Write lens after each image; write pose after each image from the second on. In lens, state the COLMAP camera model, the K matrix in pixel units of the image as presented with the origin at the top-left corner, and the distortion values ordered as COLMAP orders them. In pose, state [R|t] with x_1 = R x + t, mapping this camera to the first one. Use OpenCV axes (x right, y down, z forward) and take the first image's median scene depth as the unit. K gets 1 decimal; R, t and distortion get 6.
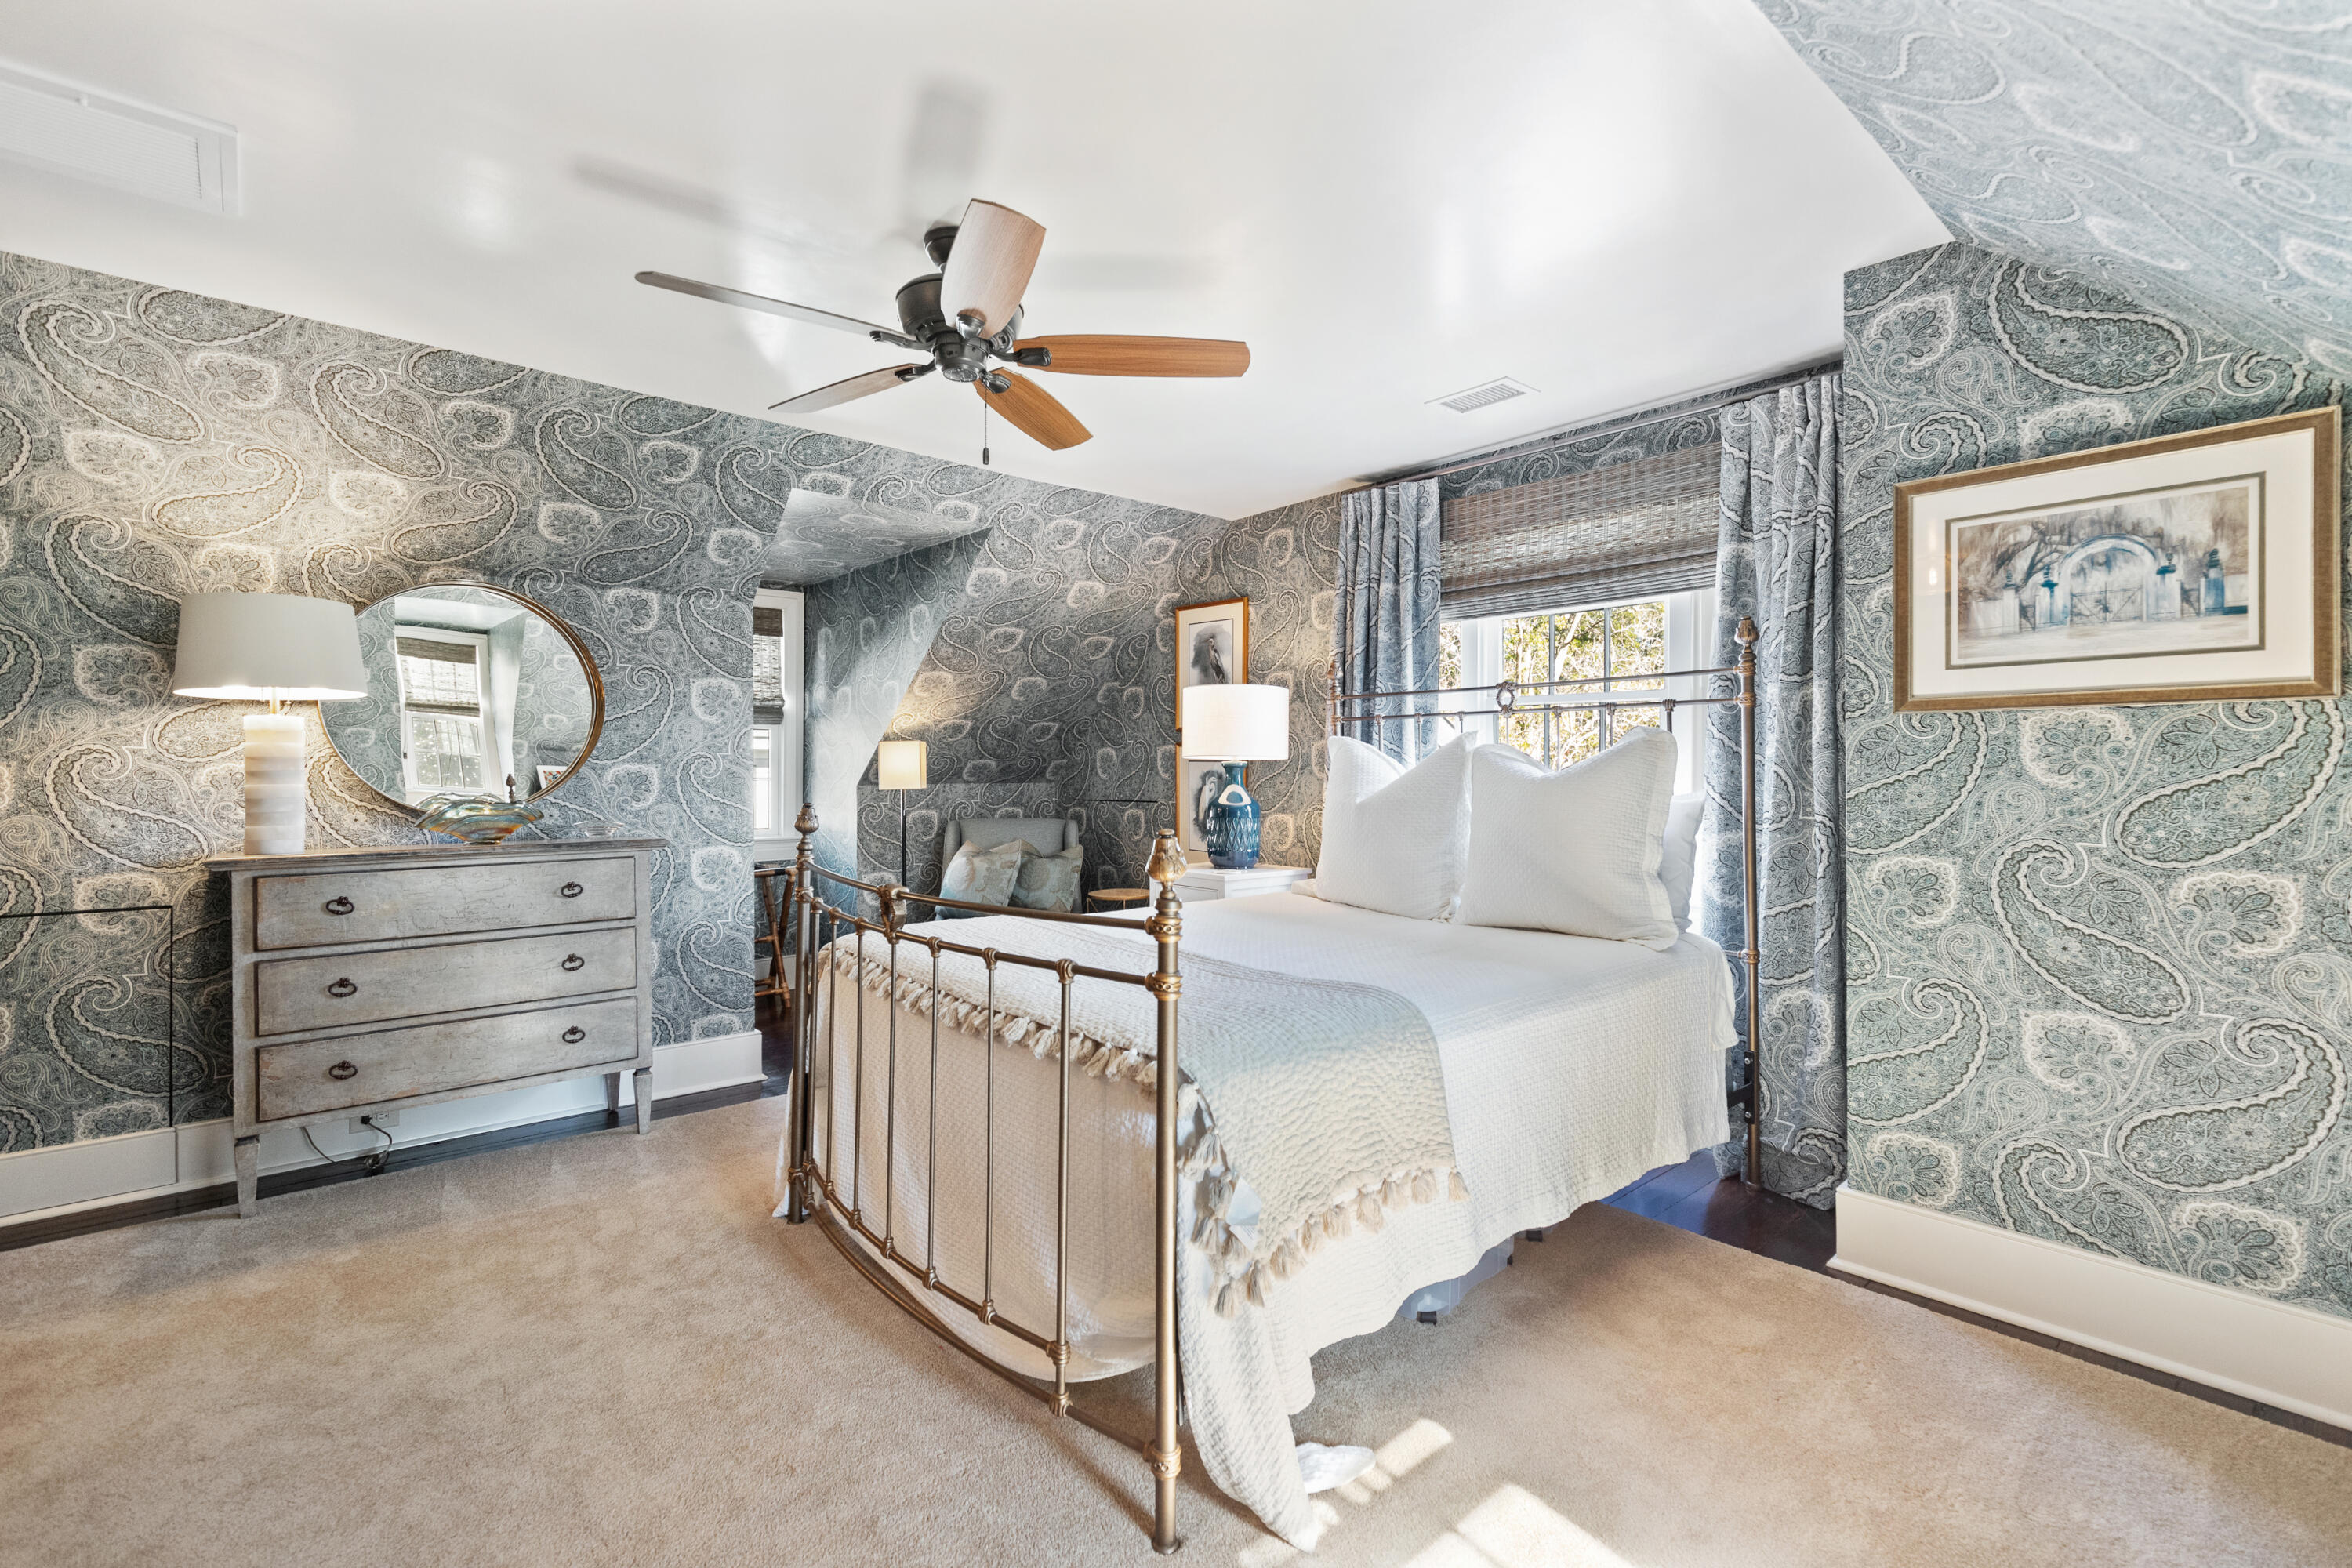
lens RADIAL K [[1050.8, 0, 1185.4], [0, 1050.8, 775.5], [0, 0, 1]] dist [0.017473, -0.000143]
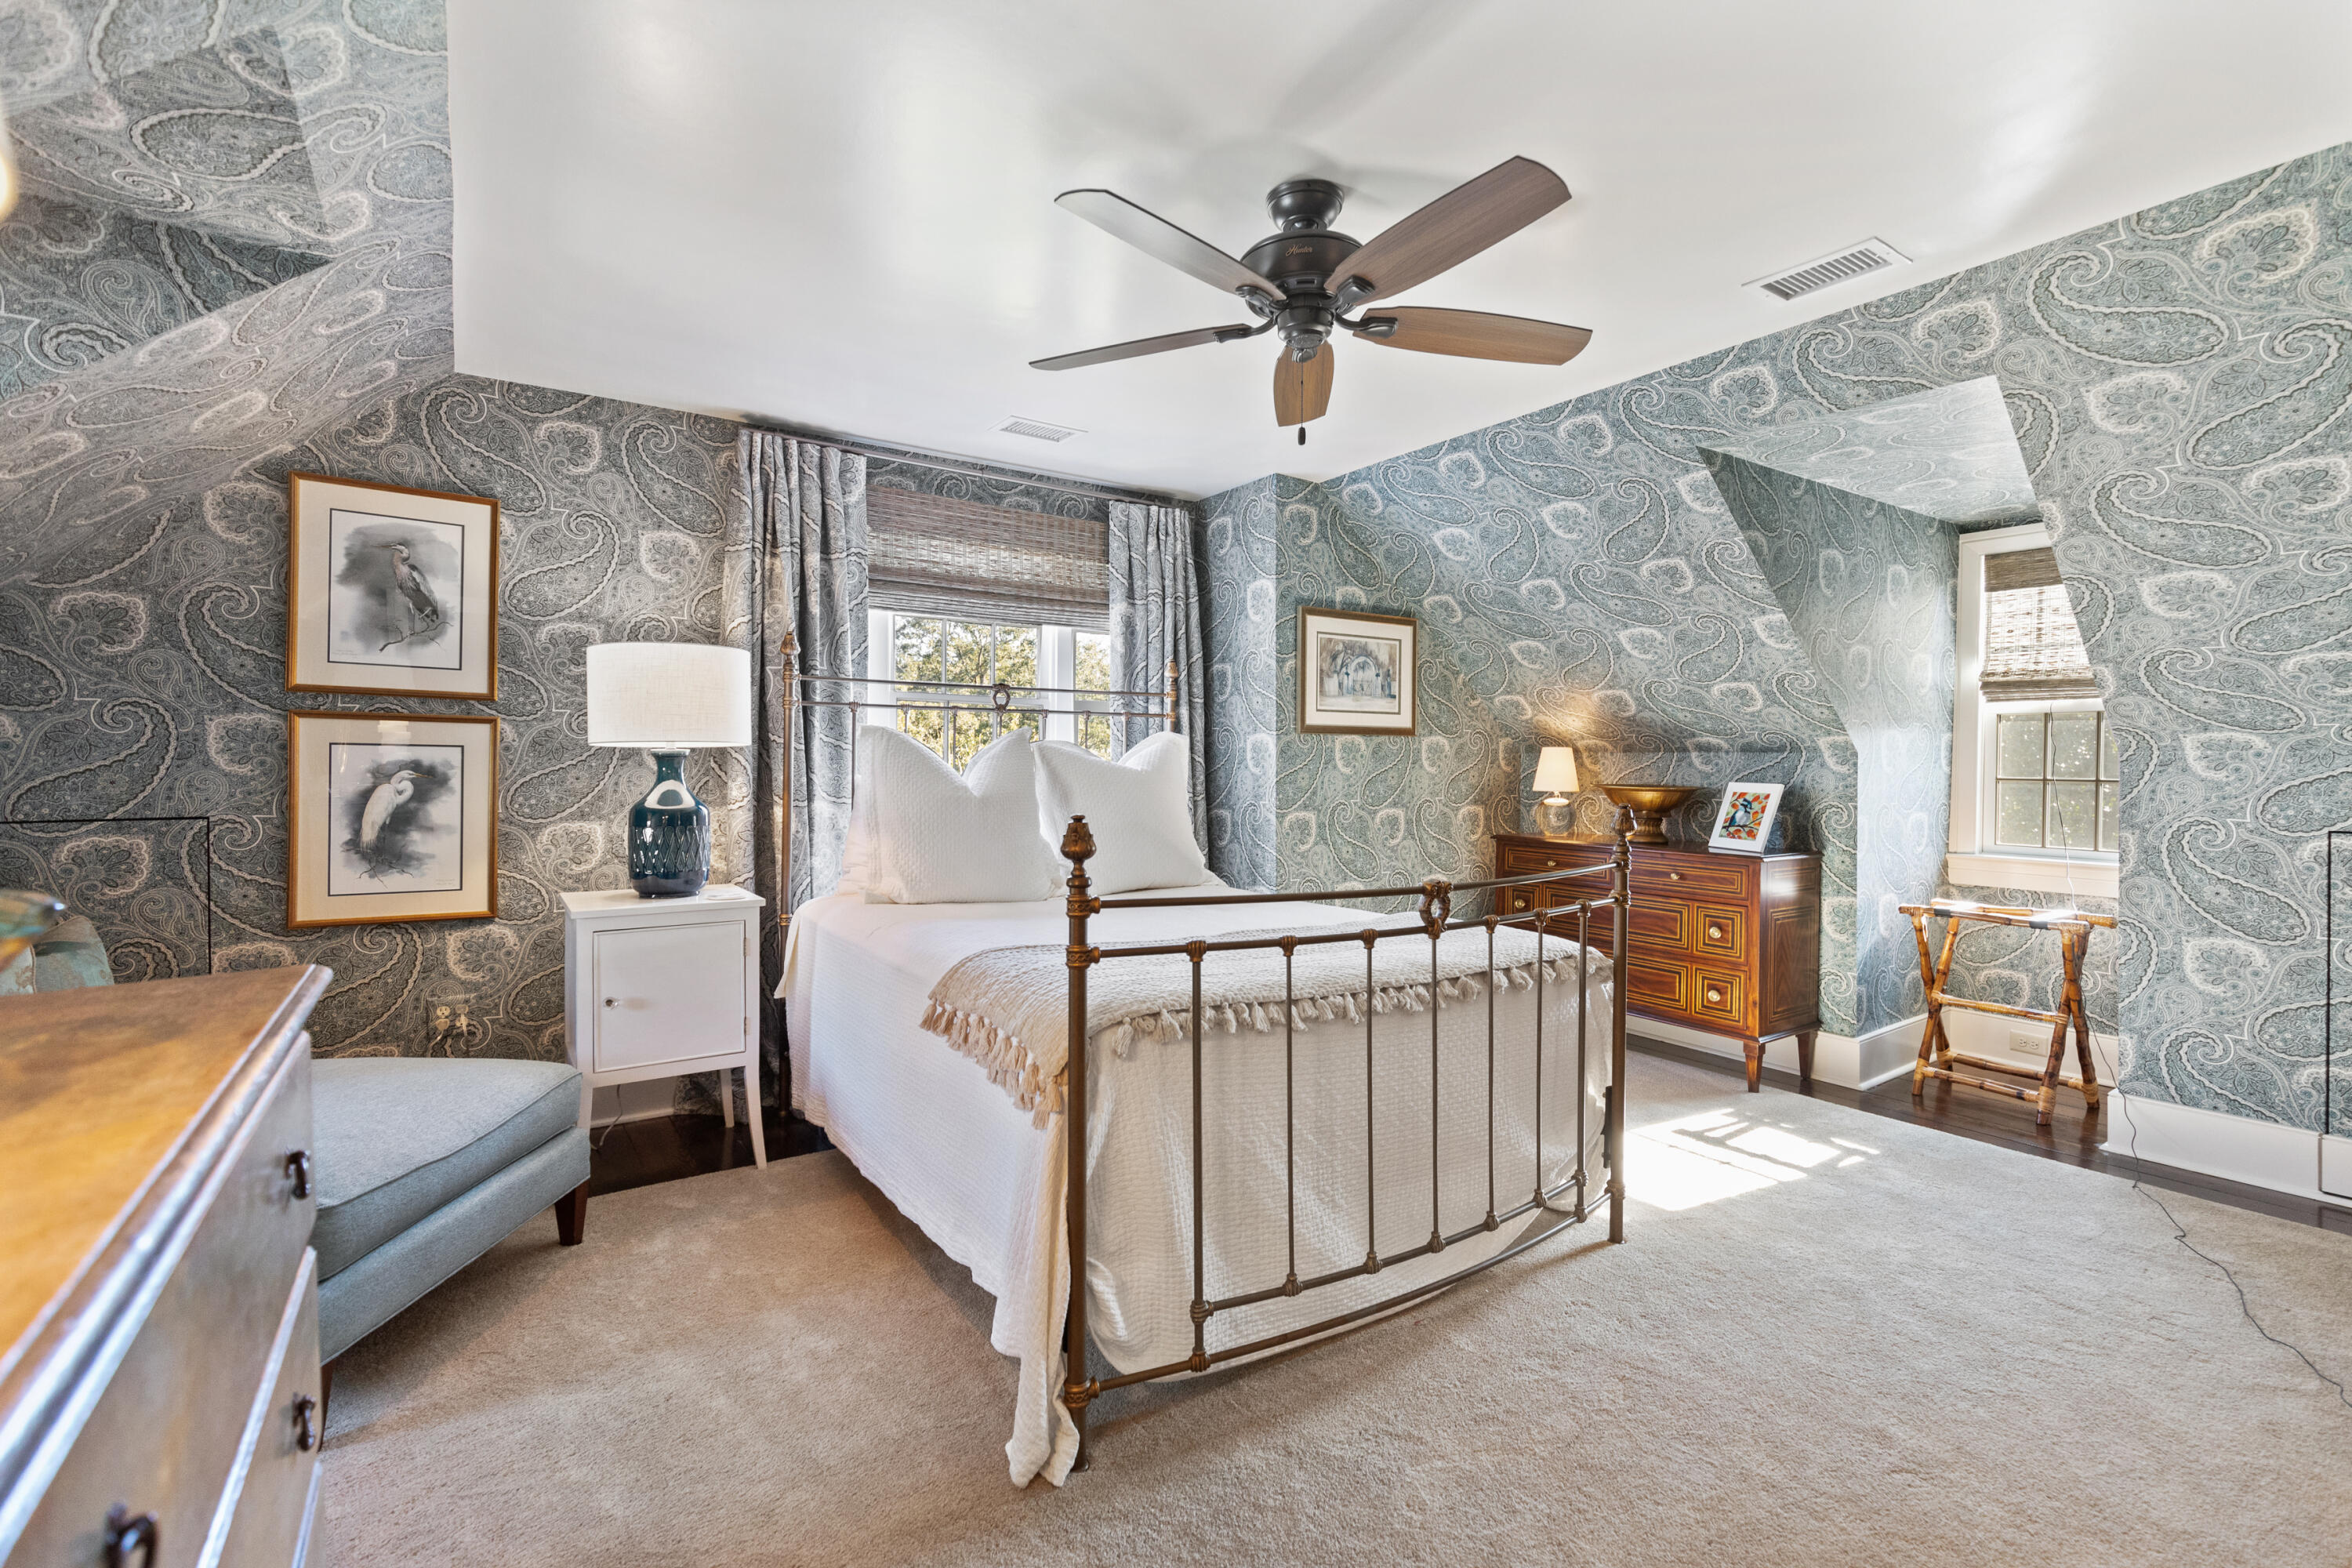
lens RADIAL K [[1050.8, 0, 1185.4], [0, 1050.8, 775.5], [0, 0, 1]] dist [0.017473, -0.000143]
pose [[0.122904, -0.017591, 0.992263, -0.831131], [-0.003700, 0.999828, 0.018184, -0.013859], [-0.992412, -0.005907, 0.122817, 0.718267]]
